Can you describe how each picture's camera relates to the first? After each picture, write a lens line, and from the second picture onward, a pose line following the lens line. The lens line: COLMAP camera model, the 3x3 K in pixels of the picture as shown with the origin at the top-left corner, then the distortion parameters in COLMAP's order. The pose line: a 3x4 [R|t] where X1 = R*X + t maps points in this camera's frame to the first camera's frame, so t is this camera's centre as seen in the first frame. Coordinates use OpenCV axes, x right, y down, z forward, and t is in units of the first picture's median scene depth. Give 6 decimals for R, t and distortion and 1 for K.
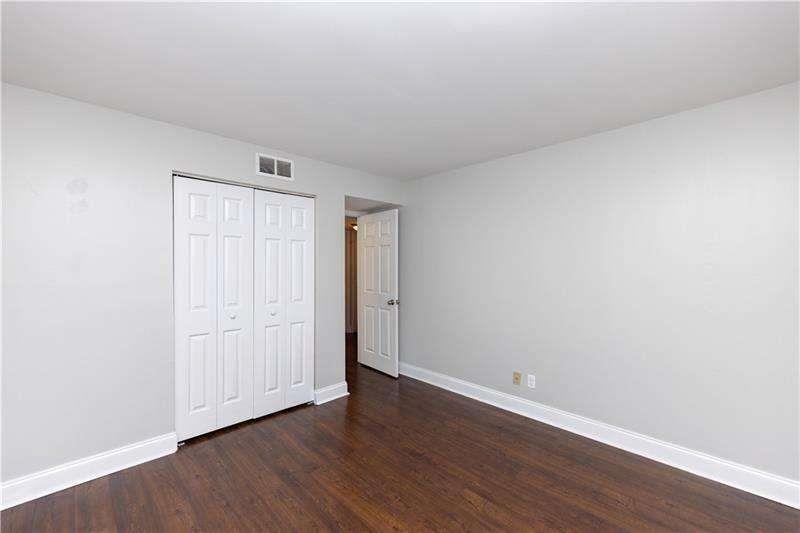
lens RADIAL K [[309.7, 0, 402.7], [0, 309.7, 267.0], [0, 0, 1]] dist [0.000126, -0.000090]
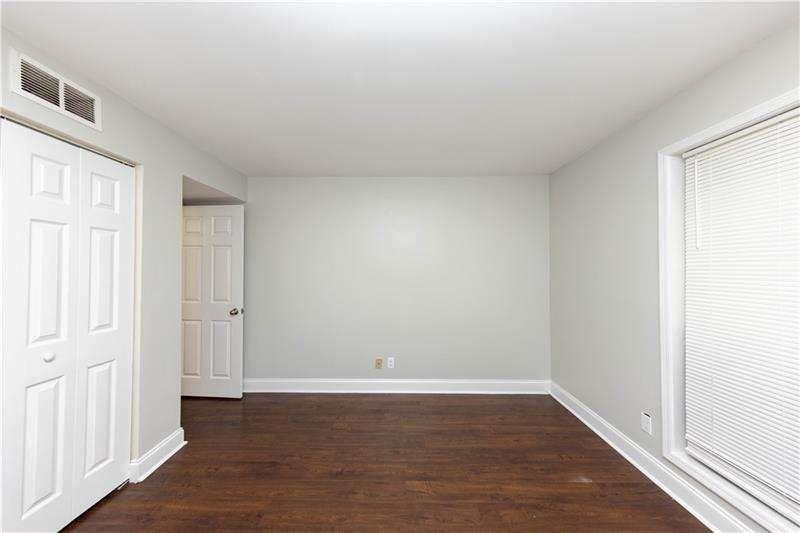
lens RADIAL K [[254.4, 0, 397.7], [0, 254.4, 265.0], [0, 0, 1]] dist [-0.001127, -0.000215]
pose [[0.728429, 0.008428, 0.685069, -0.247992], [0.004849, 0.999836, -0.017456, -0.002997], [-0.685104, 0.016037, 0.728269, 0.225416]]
